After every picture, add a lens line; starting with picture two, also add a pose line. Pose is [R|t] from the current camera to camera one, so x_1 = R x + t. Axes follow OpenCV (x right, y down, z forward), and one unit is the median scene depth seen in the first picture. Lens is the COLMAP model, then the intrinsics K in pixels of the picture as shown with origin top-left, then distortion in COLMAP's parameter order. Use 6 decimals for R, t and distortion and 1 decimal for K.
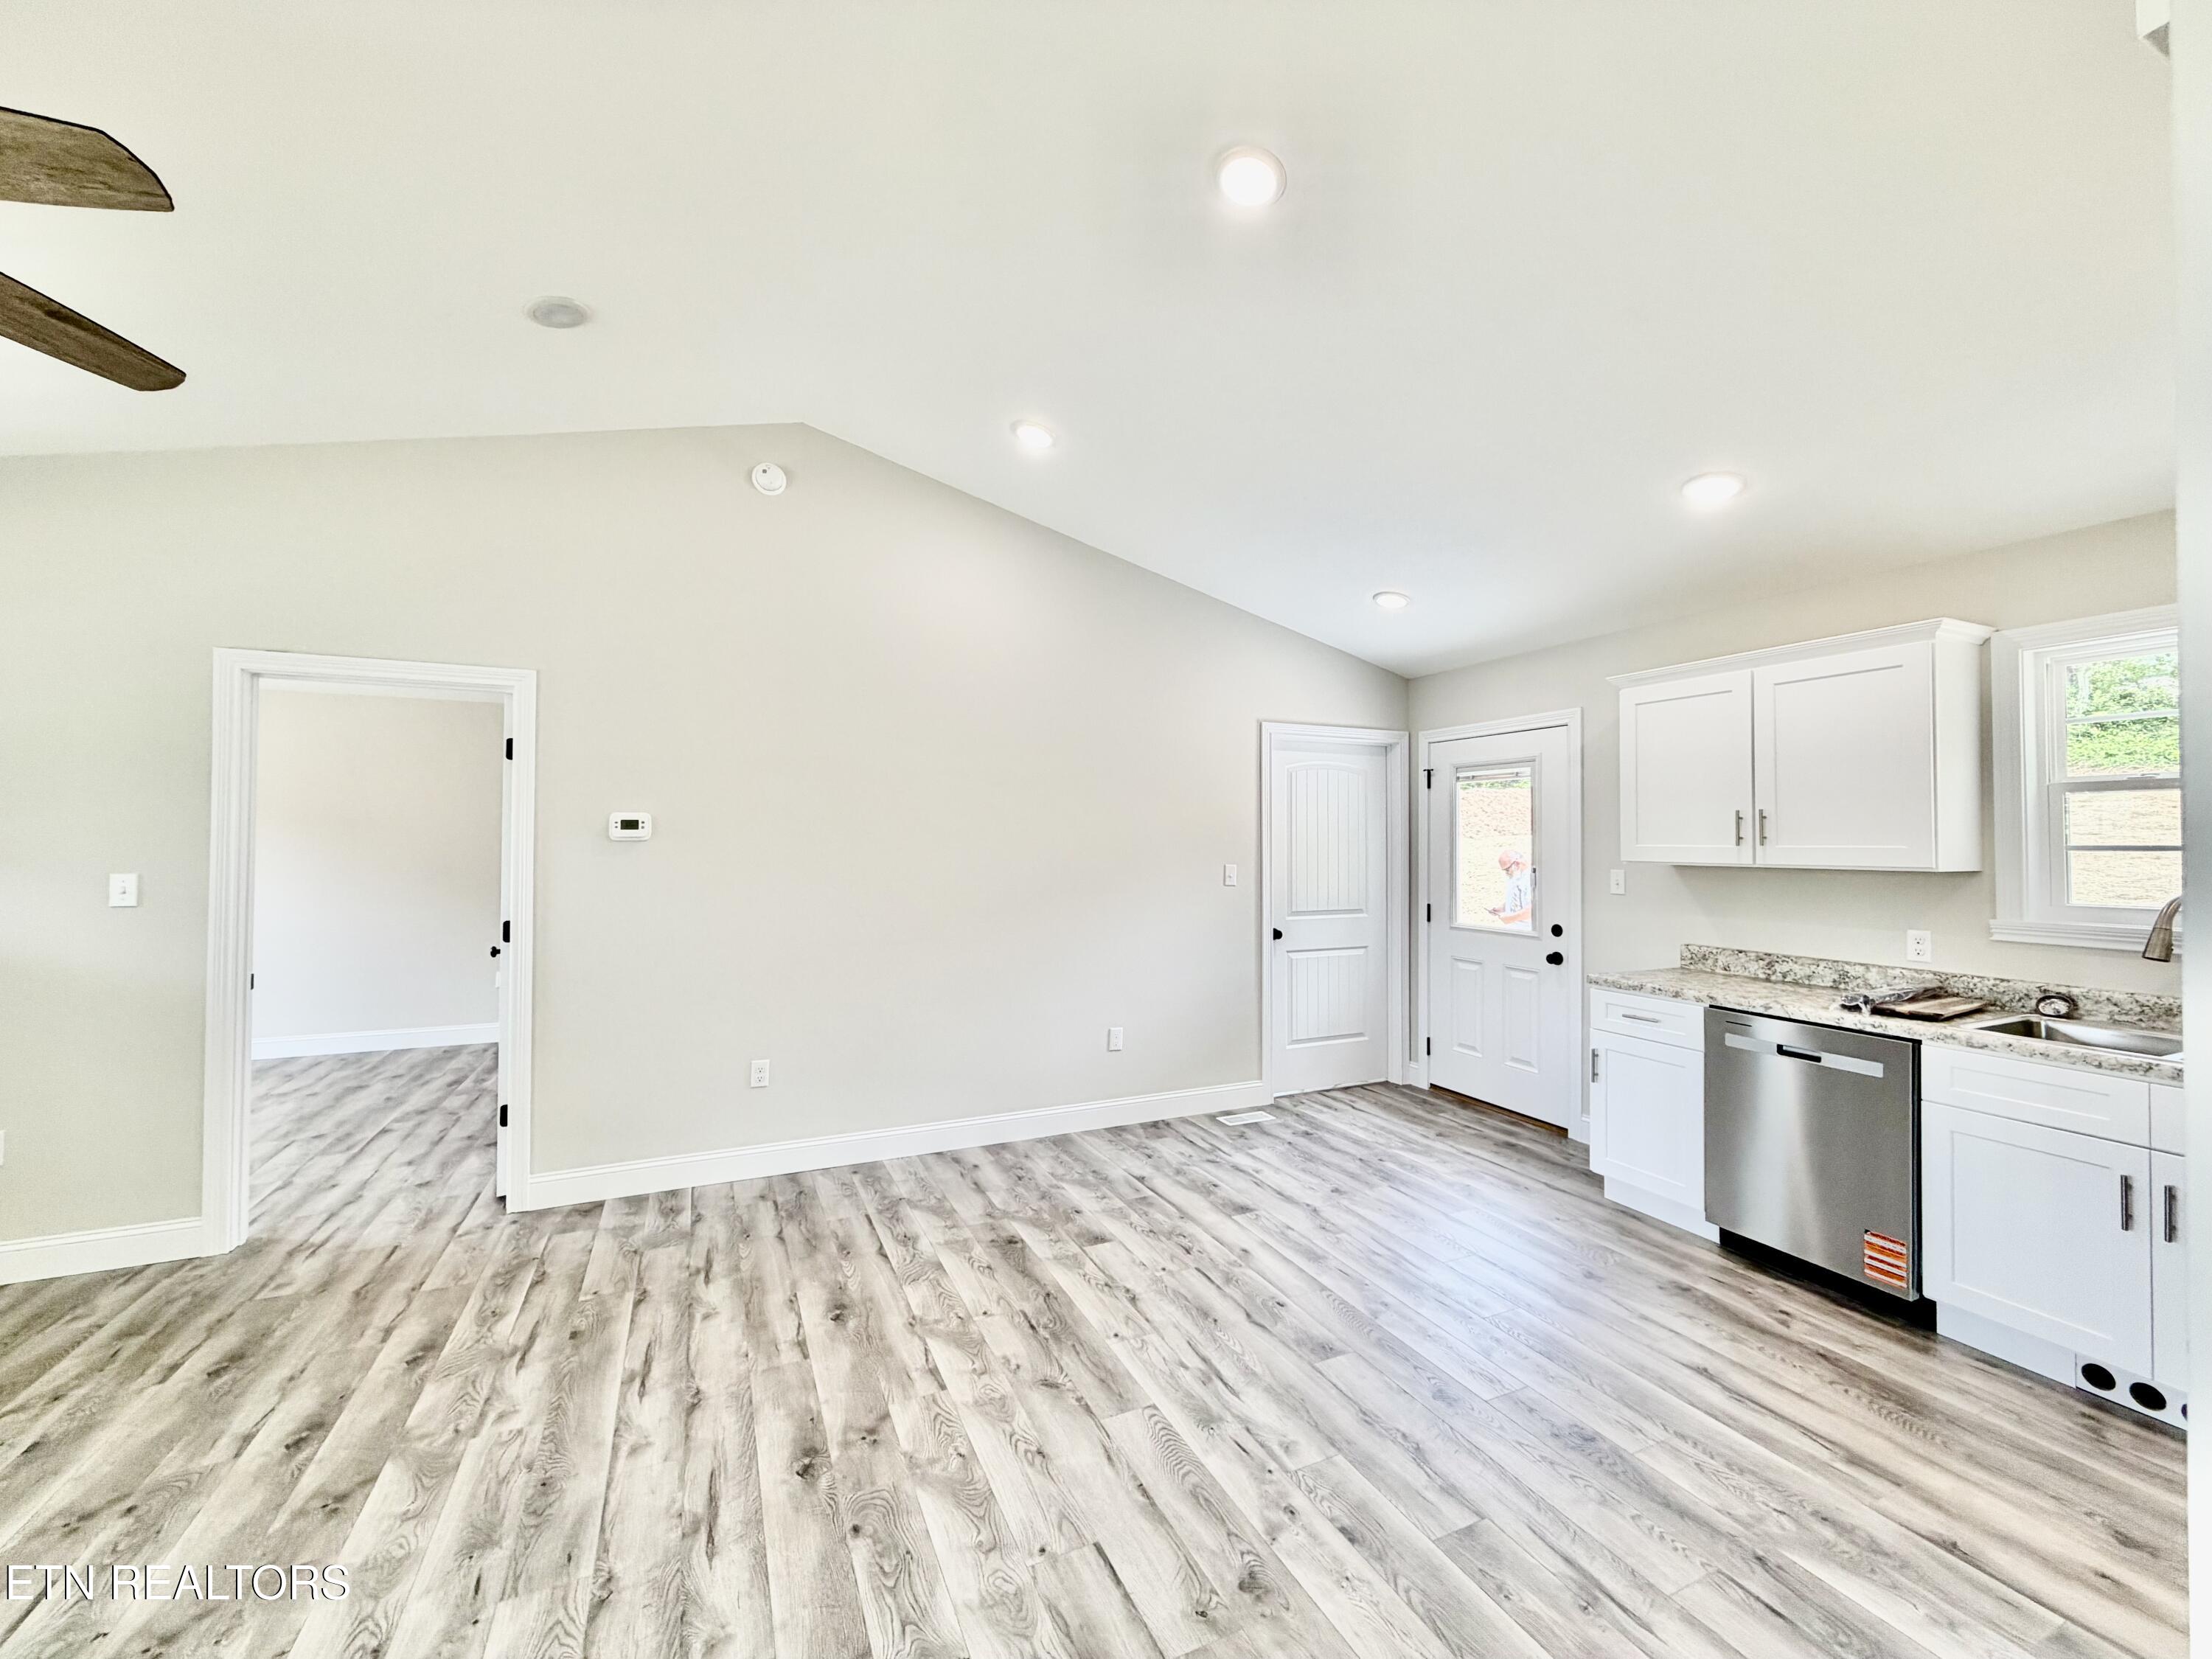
lens RADIAL K [[877.2, 0, 1100.7], [0, 877.2, 828.2], [0, 0, 1]] dist [-0.000040, 0.000099]
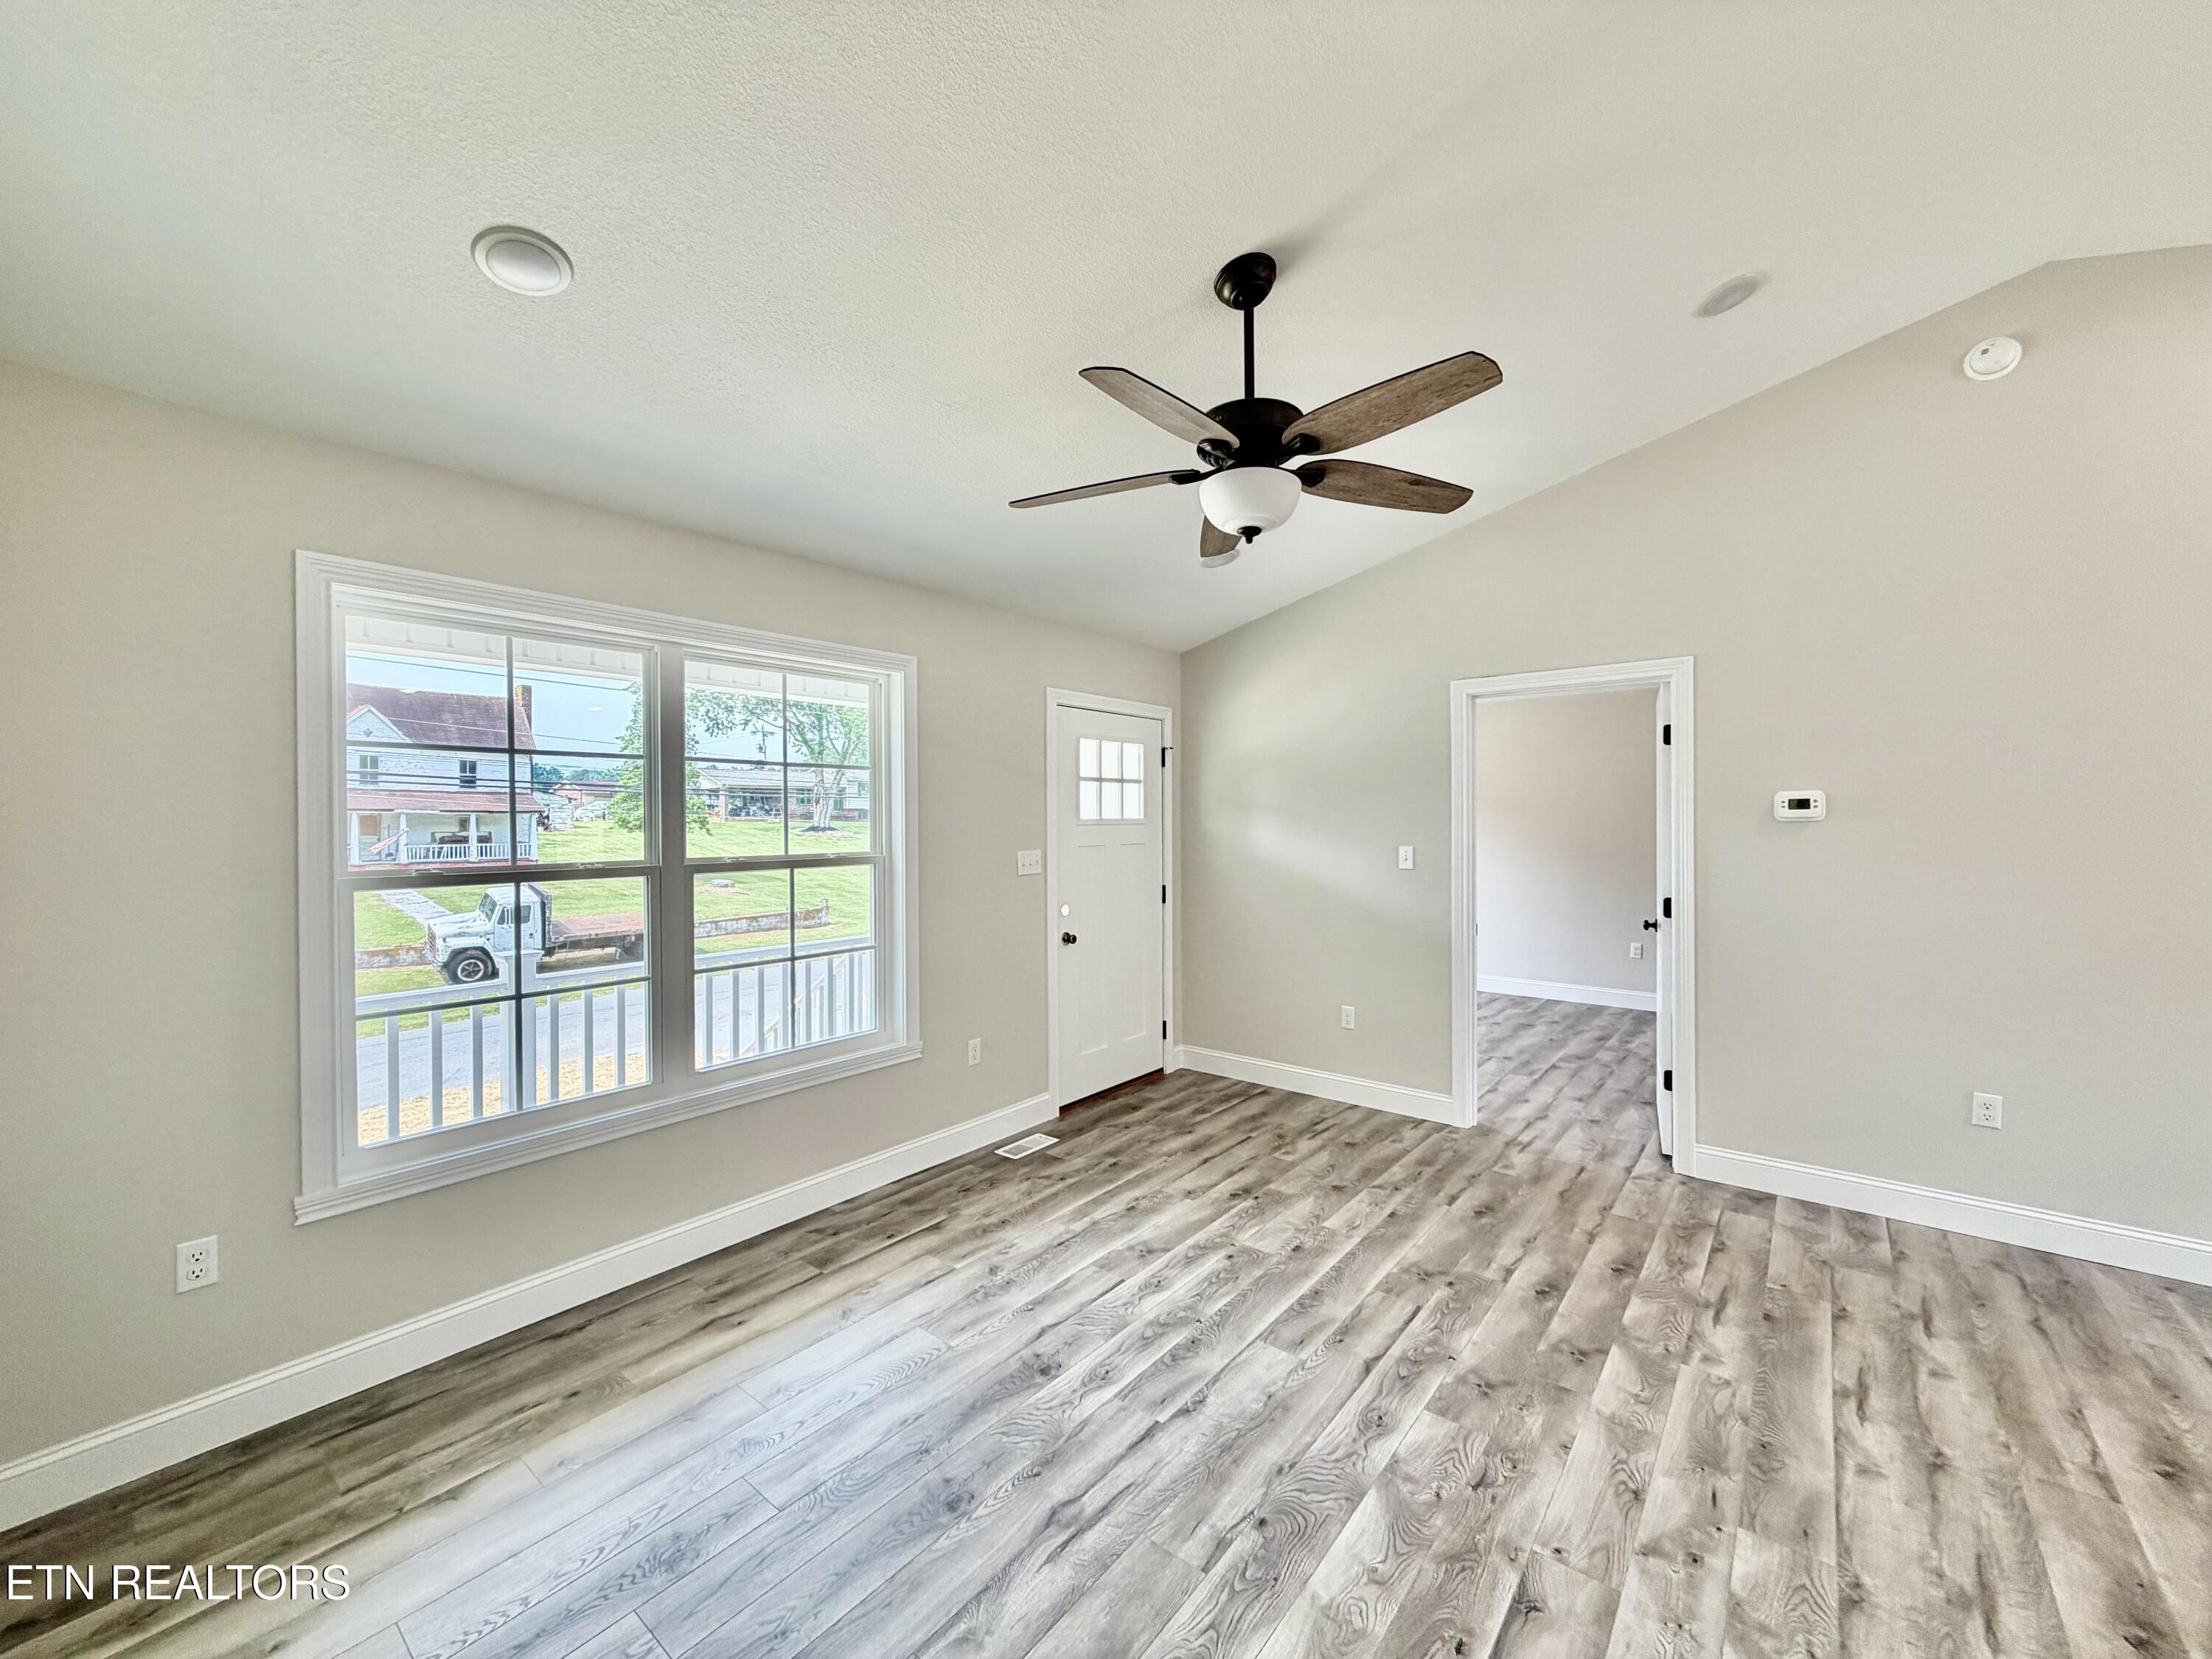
lens RADIAL K [[877.2, 0, 1100.6], [0, 877.2, 826.9], [0, 0, 1]] dist [-0.000040, 0.000099]
pose [[0.440040, -0.000045, -0.897978, -0.035883], [0.022597, 0.999684, 0.011023, -0.009373], [0.897694, -0.025143, 0.439902, -0.104618]]
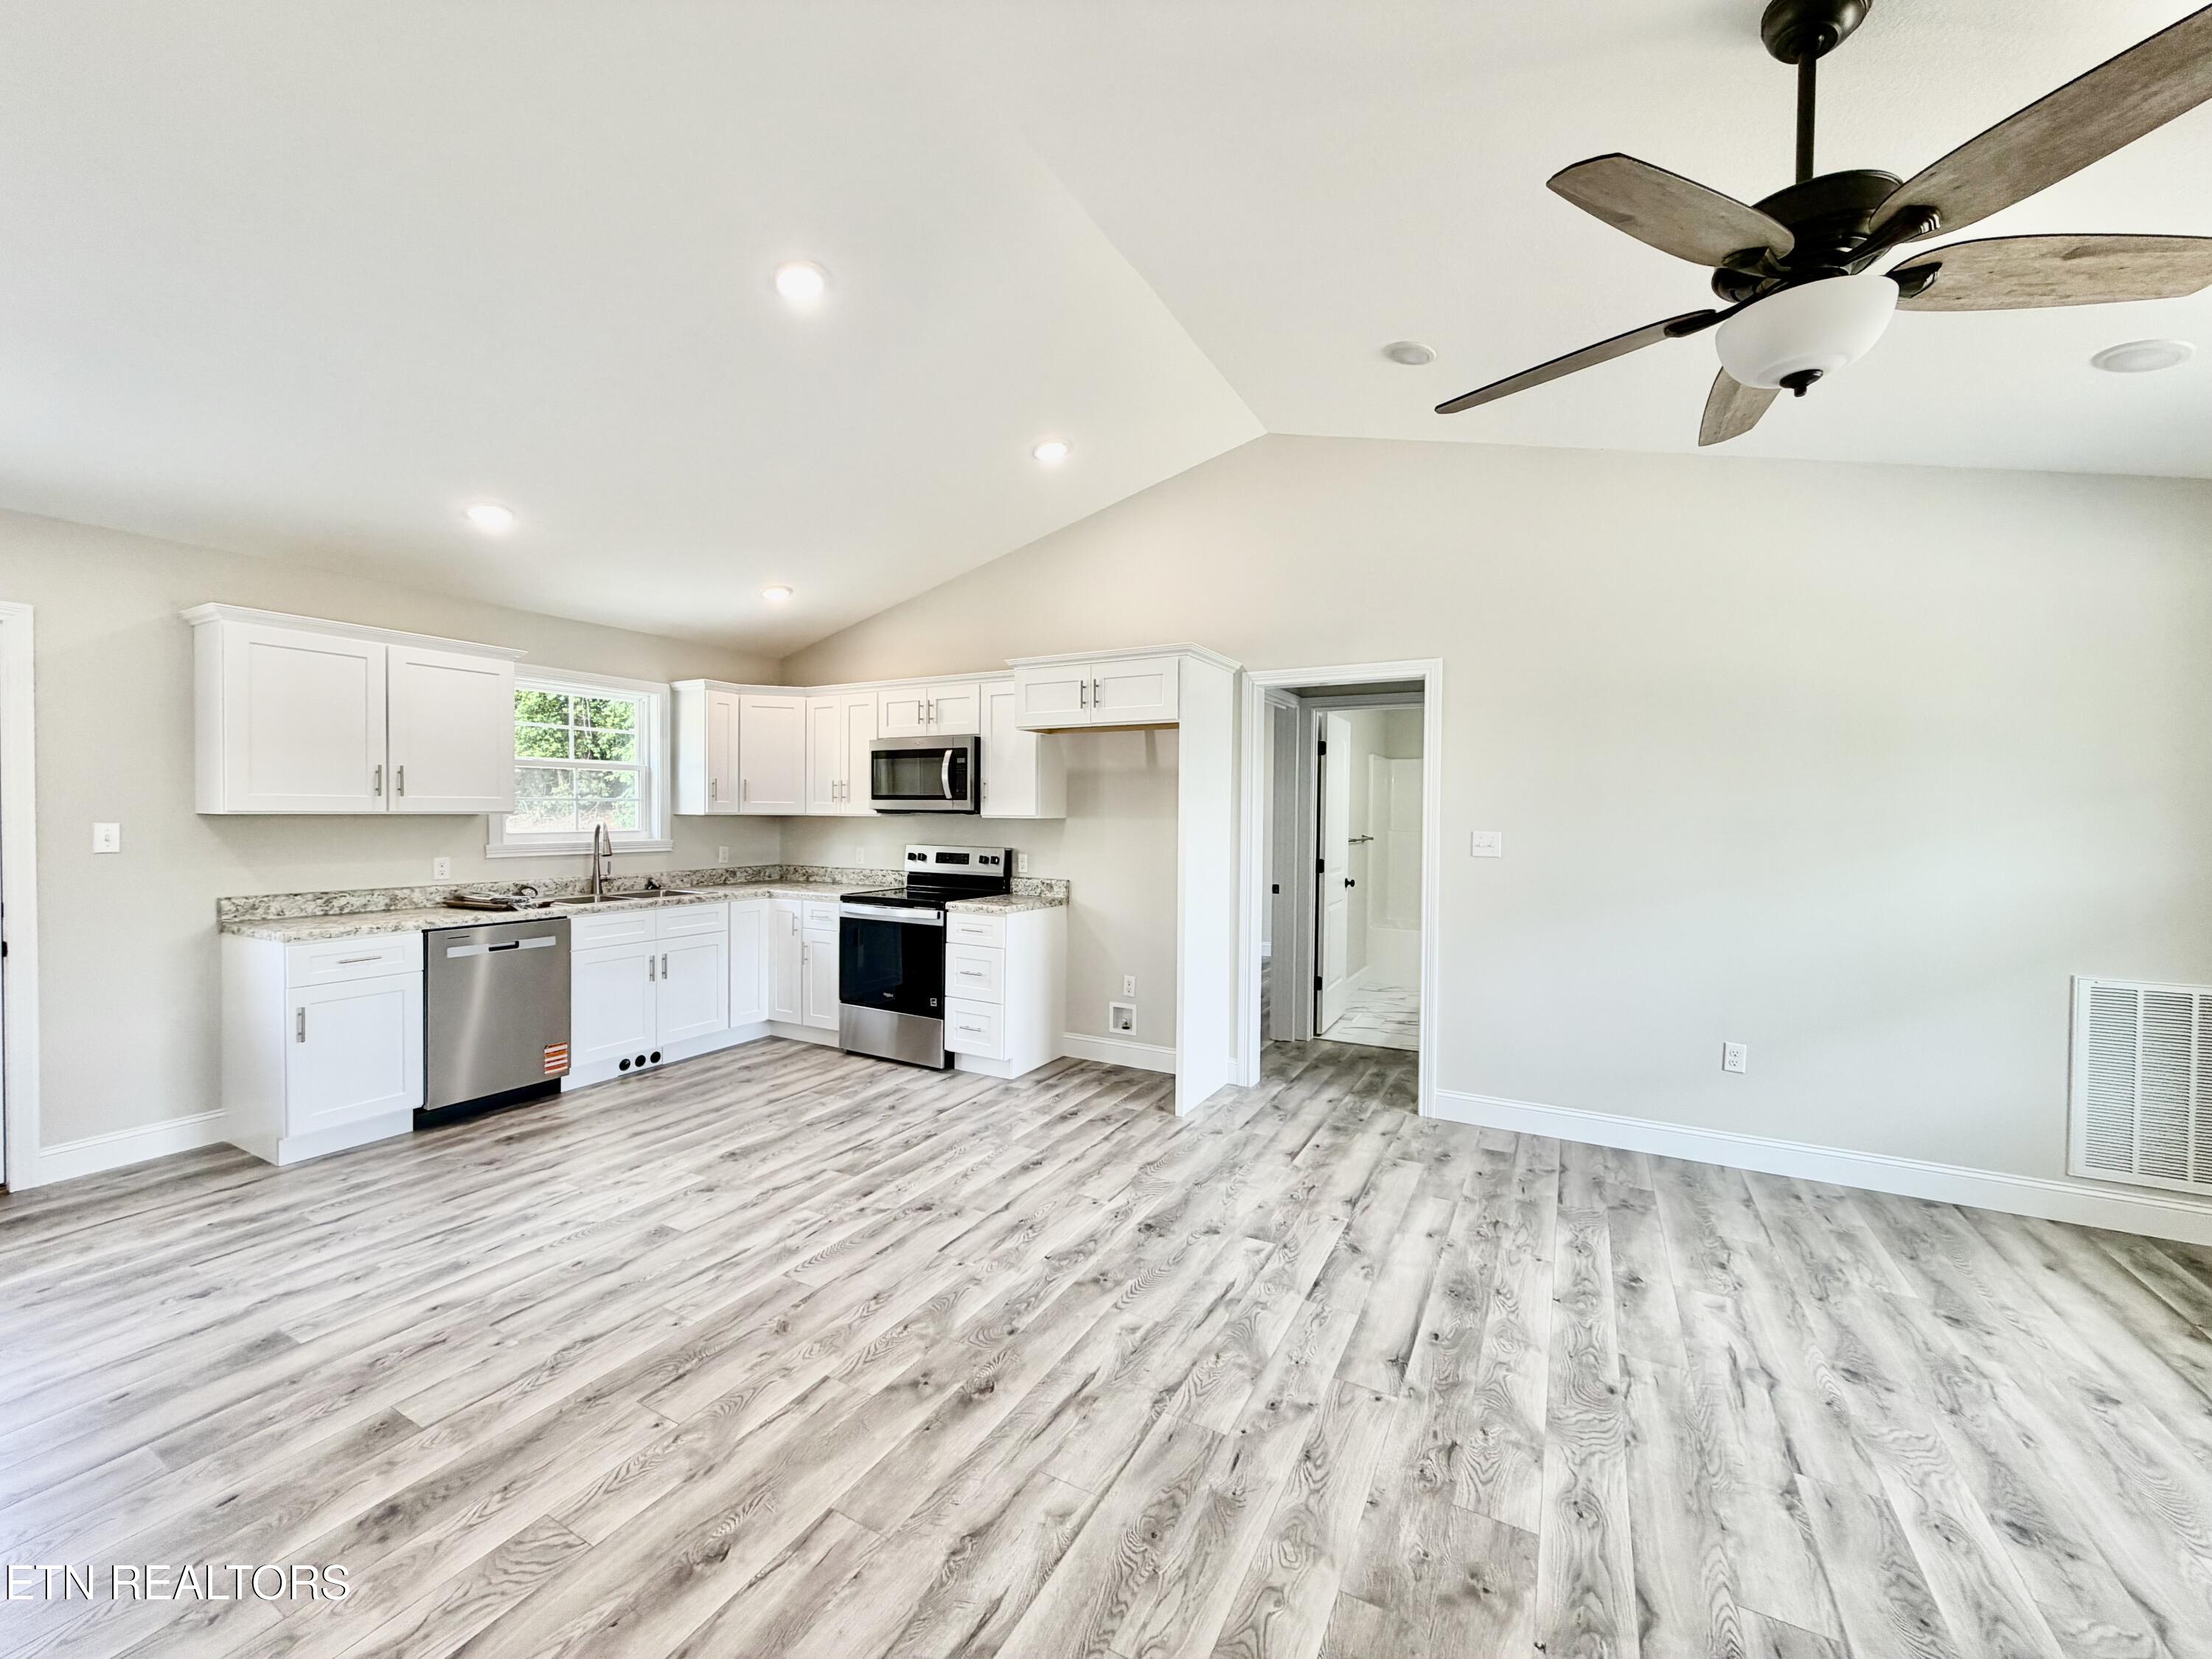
lens RADIAL K [[877.2, 0, 1100.2], [0, 877.2, 824.2], [0, 0, 1]] dist [-0.000040, 0.000099]
pose [[-0.599541, -0.022644, 0.800023, -0.950485], [-0.024377, 0.999653, 0.010026, 0.028563], [-0.799972, -0.013491, -0.599885, 1.166817]]
